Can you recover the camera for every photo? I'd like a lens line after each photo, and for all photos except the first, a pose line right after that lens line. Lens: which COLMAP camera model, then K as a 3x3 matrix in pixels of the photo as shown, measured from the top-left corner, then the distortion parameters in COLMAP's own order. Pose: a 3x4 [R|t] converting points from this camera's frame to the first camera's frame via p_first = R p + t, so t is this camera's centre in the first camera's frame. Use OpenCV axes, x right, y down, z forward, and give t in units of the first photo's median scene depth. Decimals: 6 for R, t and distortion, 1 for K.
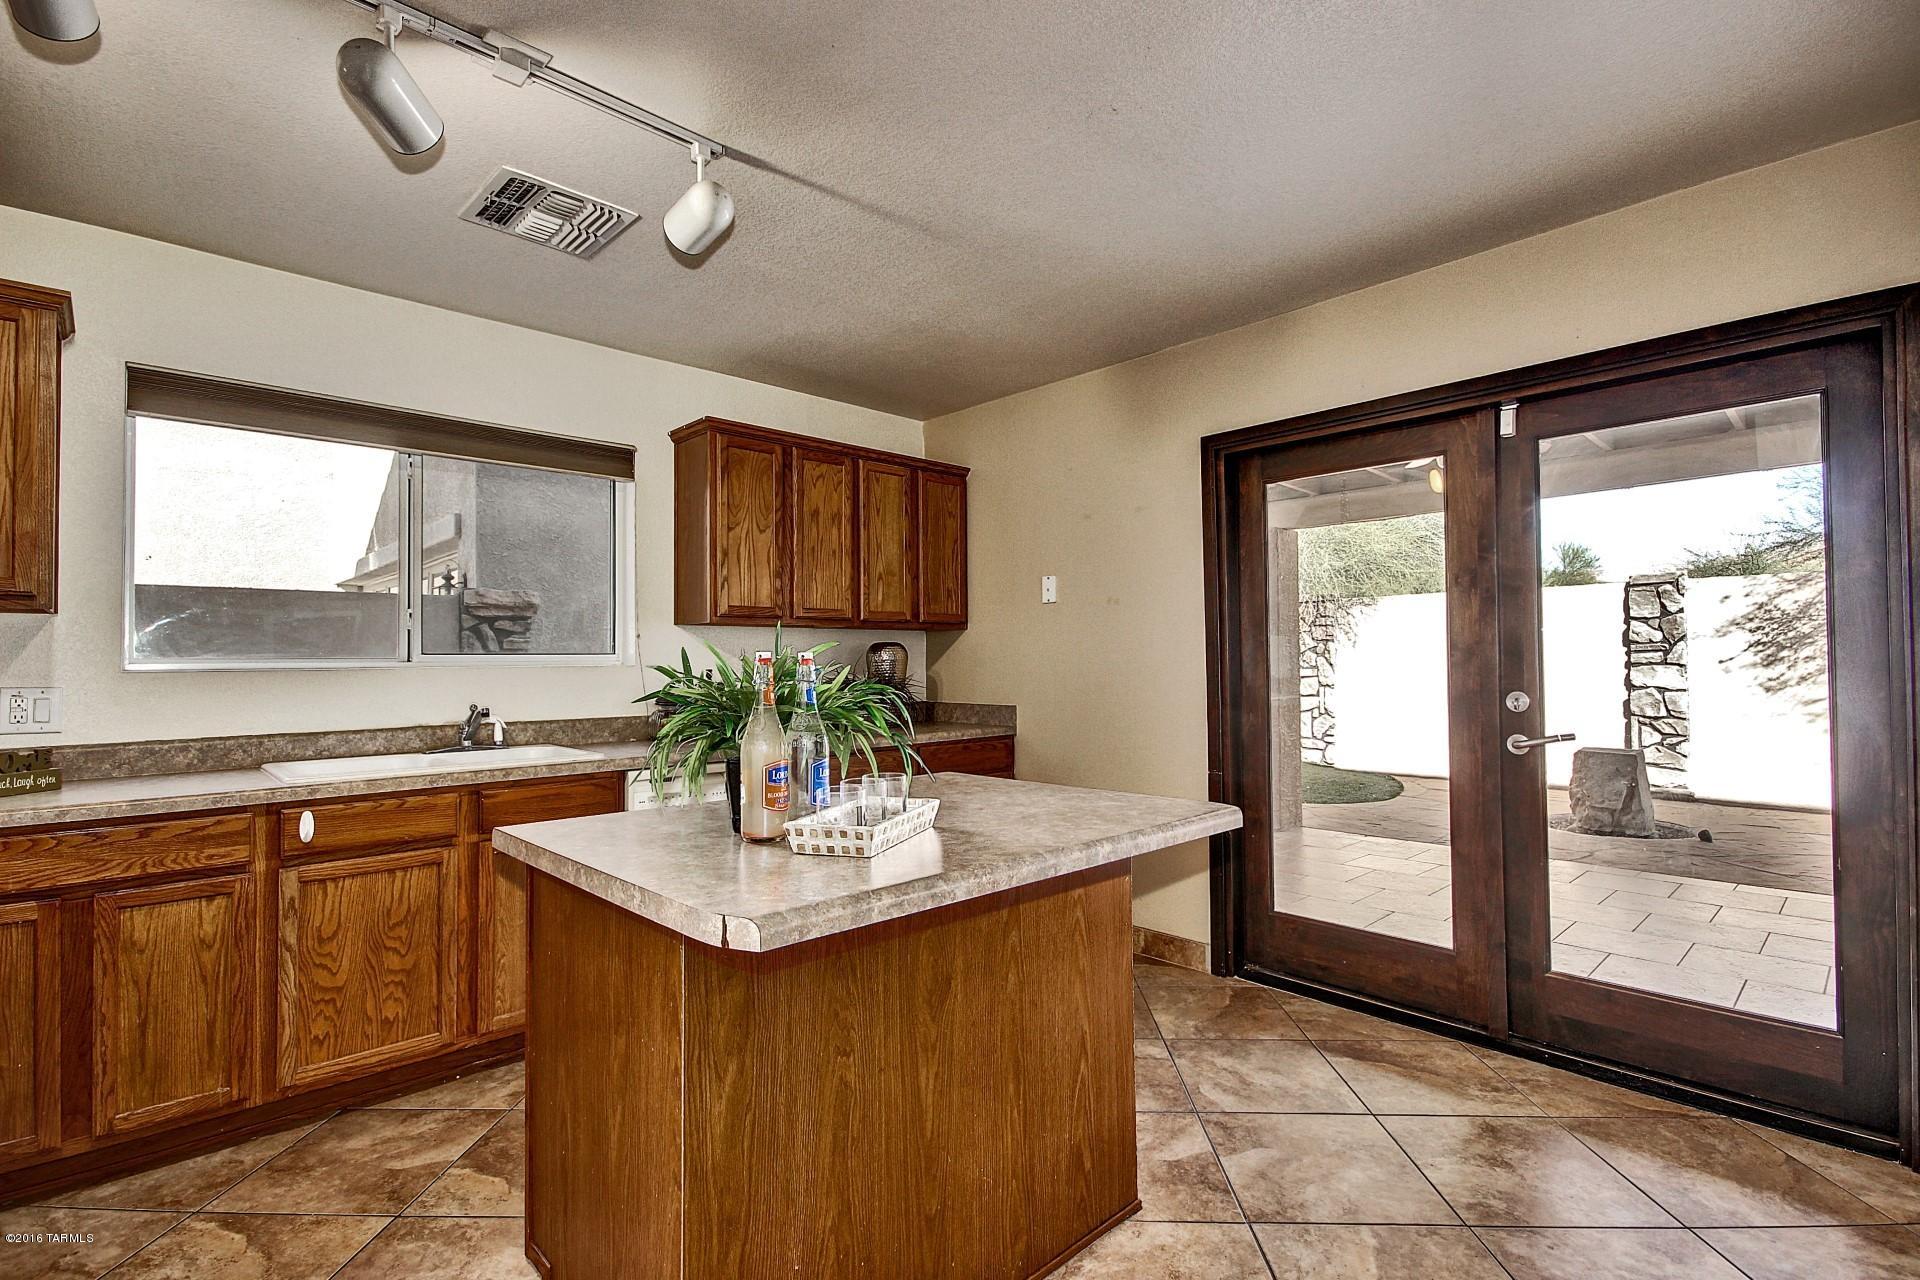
lens RADIAL K [[880.3, 0, 982.5], [0, 880.3, 640.8], [0, 0, 1]] dist [0.001097, -0.012305]
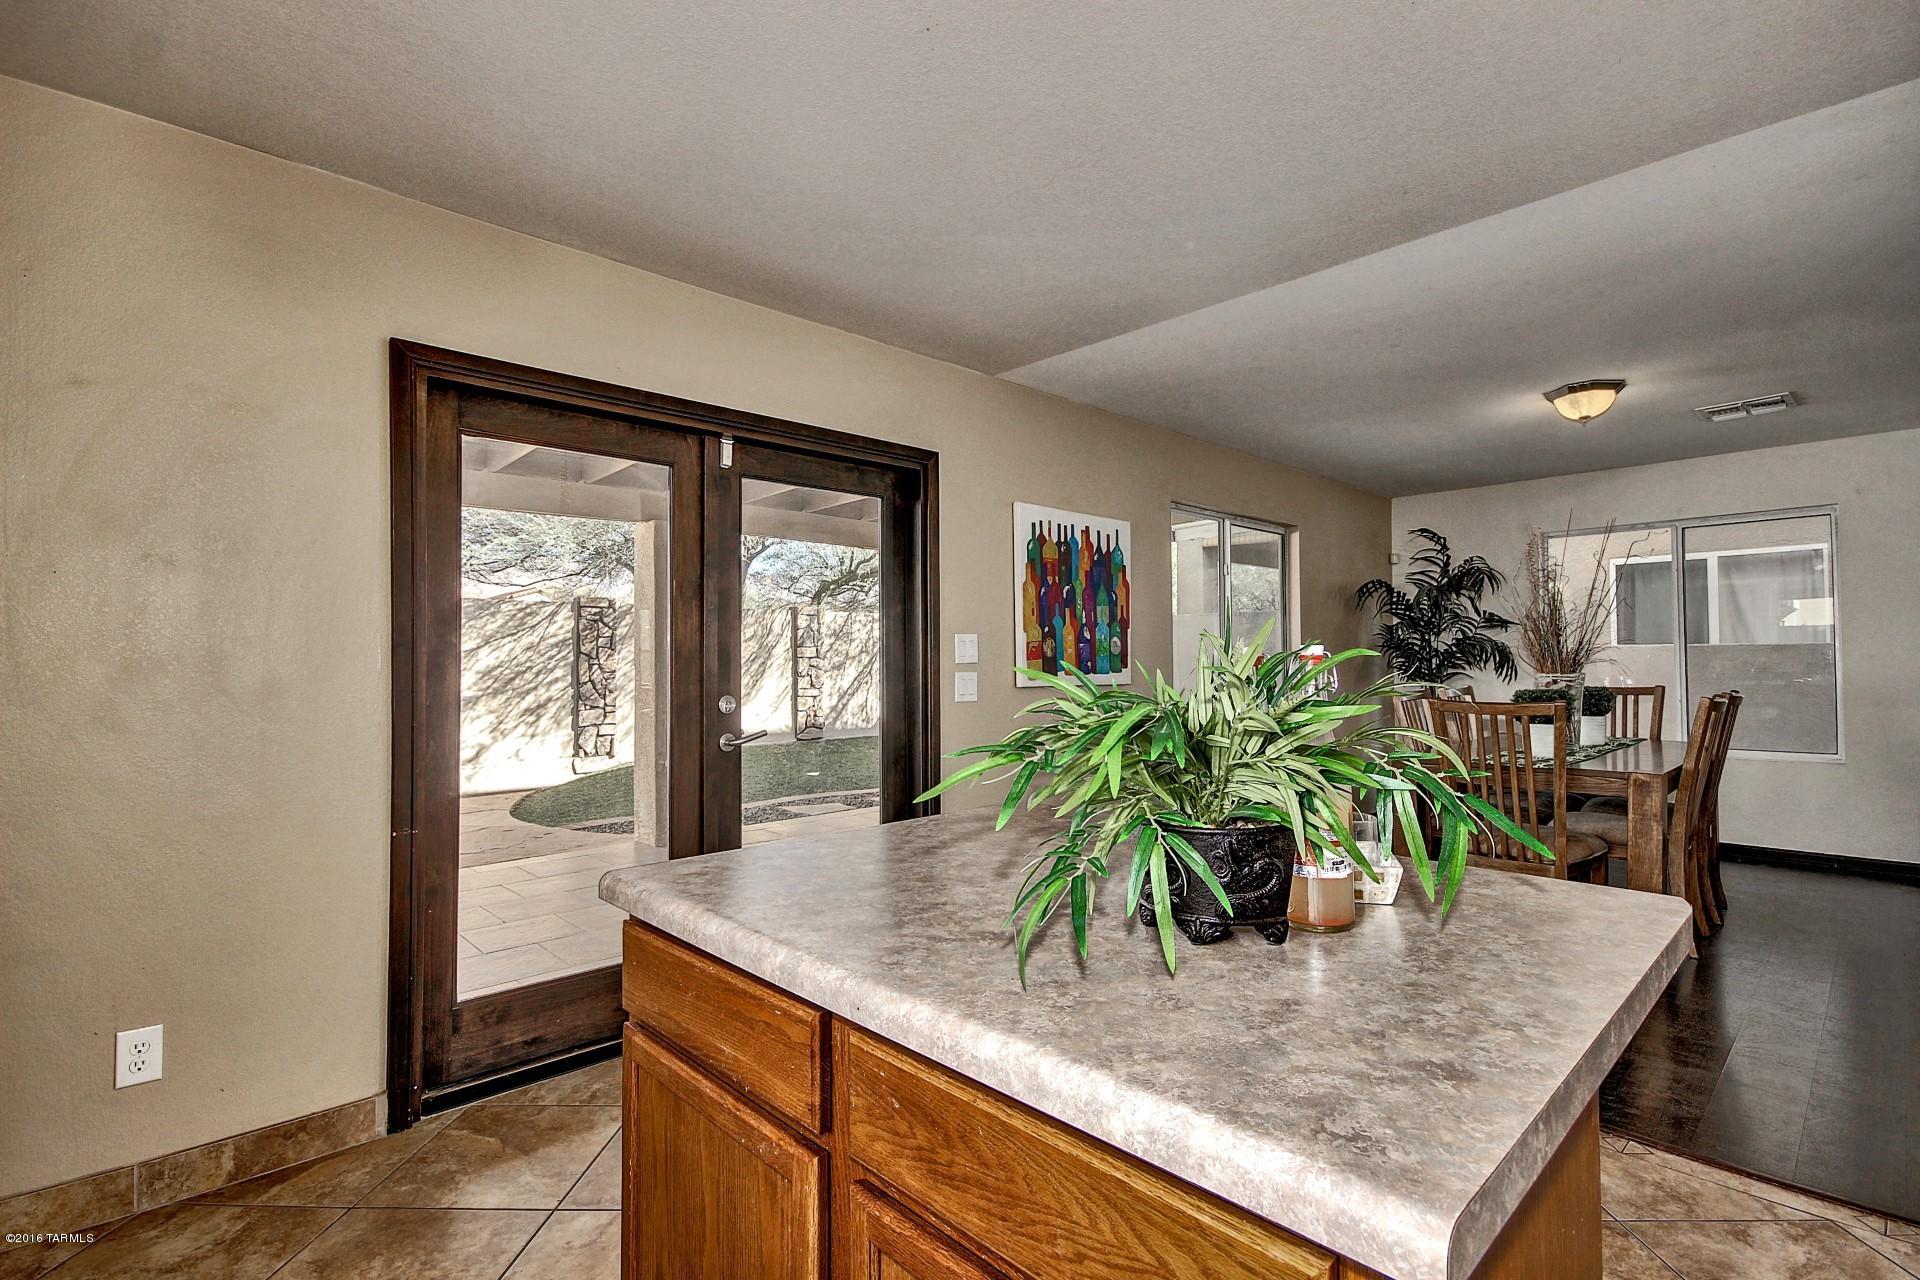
lens RADIAL K [[943.3, 0, 864.5], [0, 943.3, 641.7], [0, 0, 1]] dist [0.002340, 0.000251]
pose [[0.022904, 0.029541, 0.999301, -0.489145], [-0.017434, 0.999423, -0.029145, 0.017162], [-0.999586, -0.016754, 0.023405, 0.657515]]
